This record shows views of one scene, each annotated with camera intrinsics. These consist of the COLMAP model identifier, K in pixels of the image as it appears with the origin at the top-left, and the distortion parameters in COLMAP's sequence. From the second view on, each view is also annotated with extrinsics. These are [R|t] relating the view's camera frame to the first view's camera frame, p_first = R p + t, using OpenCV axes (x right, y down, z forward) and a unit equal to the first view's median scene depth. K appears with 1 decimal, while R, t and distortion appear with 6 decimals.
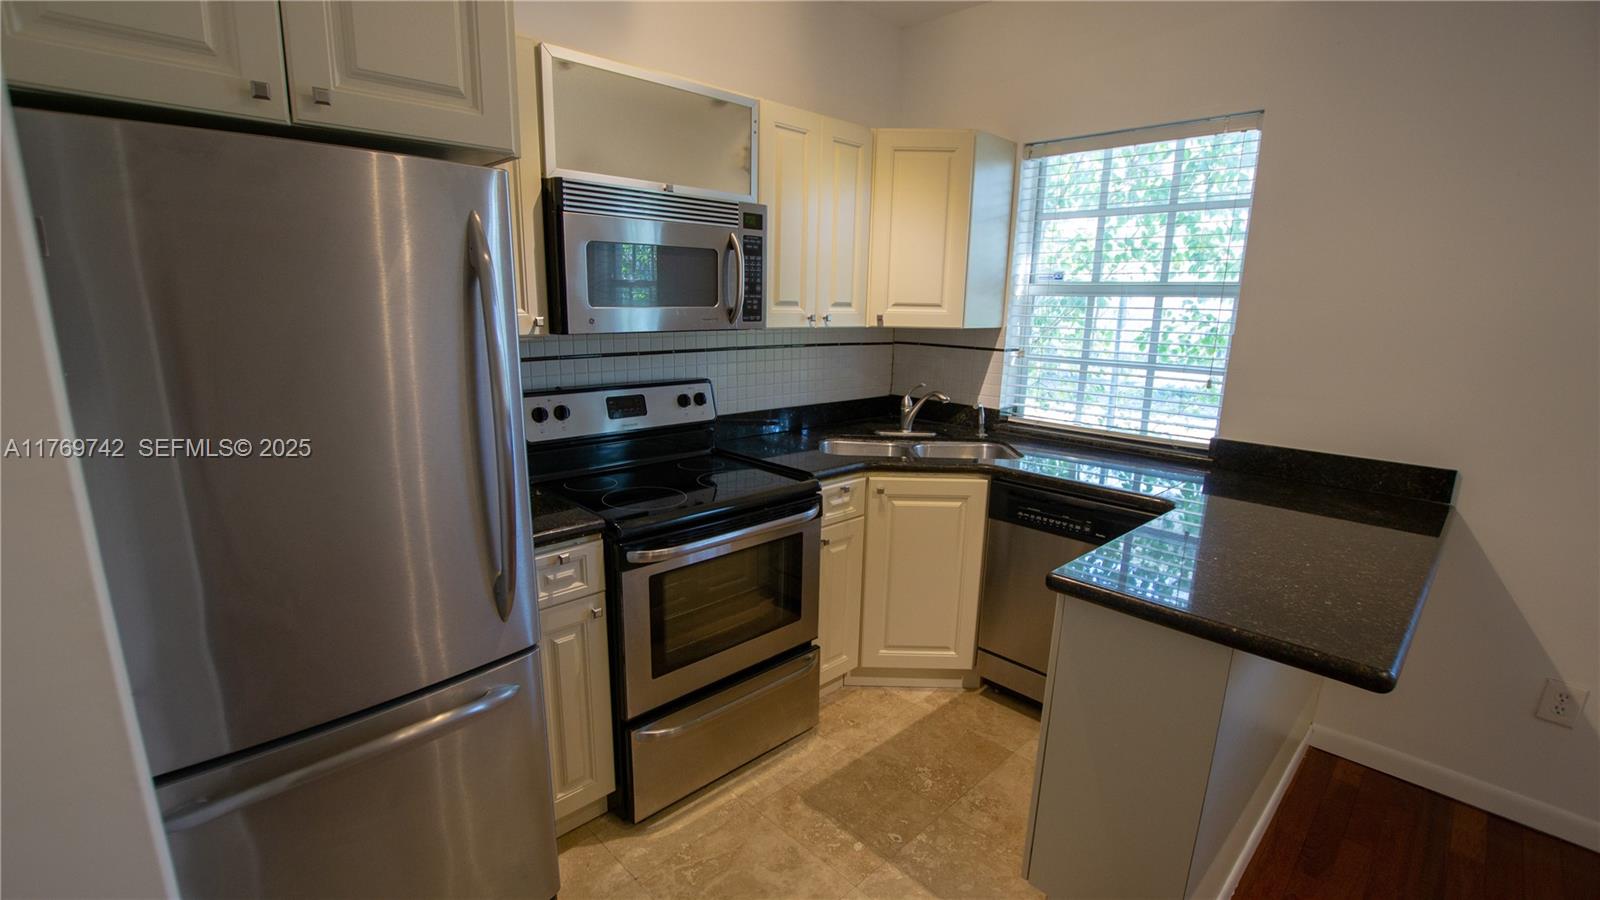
lens RADIAL K [[704.1, 0, 786.0], [0, 704.1, 459.8], [0, 0, 1]] dist [-0.028951, 0.001279]
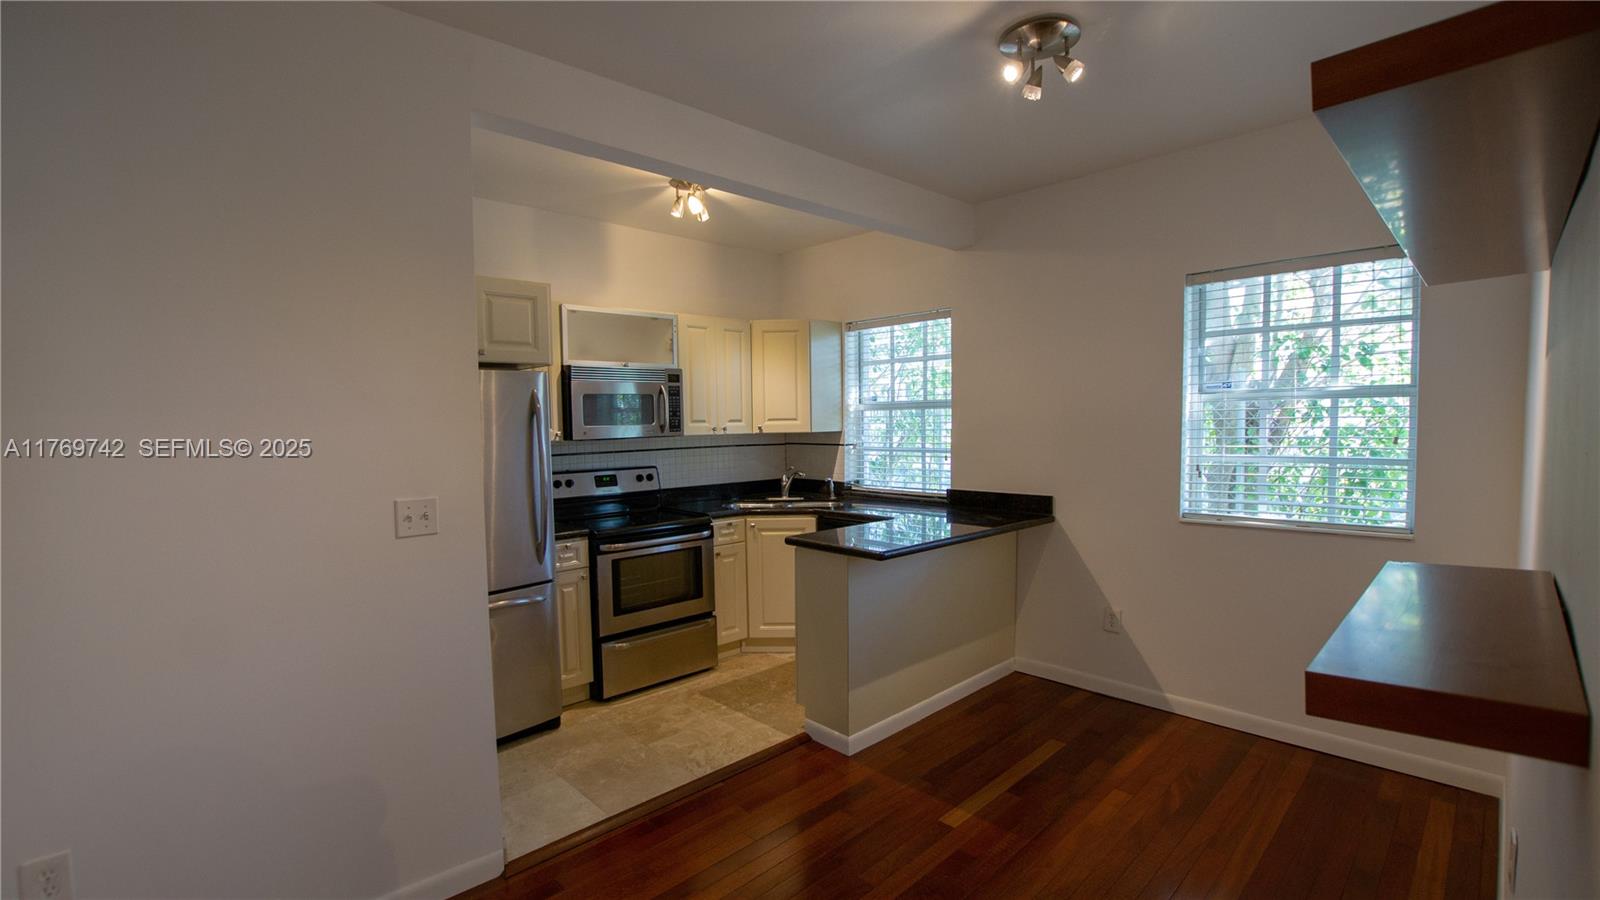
lens RADIAL K [[704.1, 0, 786.0], [0, 704.1, 459.8], [0, 0, 1]] dist [-0.028951, 0.001279]
pose [[0.999365, -0.032787, -0.013975, 0.251111], [0.030081, 0.986225, -0.162650, 0.171612], [0.019116, 0.162126, 0.986585, -0.742620]]
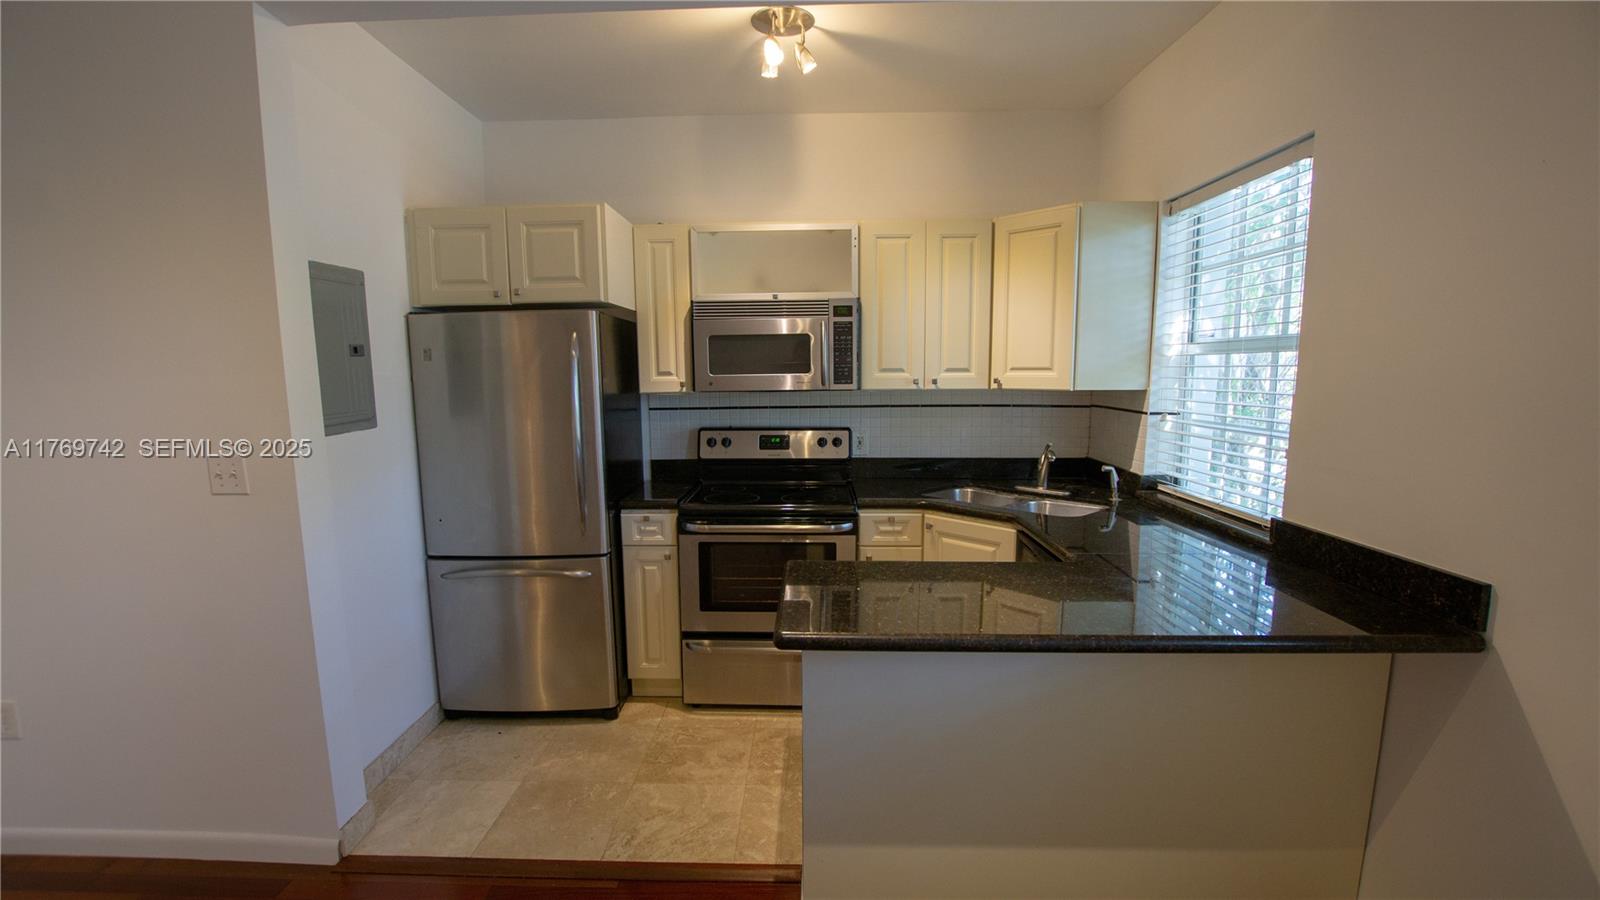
lens RADIAL K [[704.1, 0, 786.0], [0, 704.1, 459.8], [0, 0, 1]] dist [-0.028951, 0.001279]
pose [[0.698565, 0.068710, -0.712240, 0.814592], [-0.136817, 0.989840, -0.038700, 0.012600], [0.702344, 0.124481, 0.700869, 0.000782]]
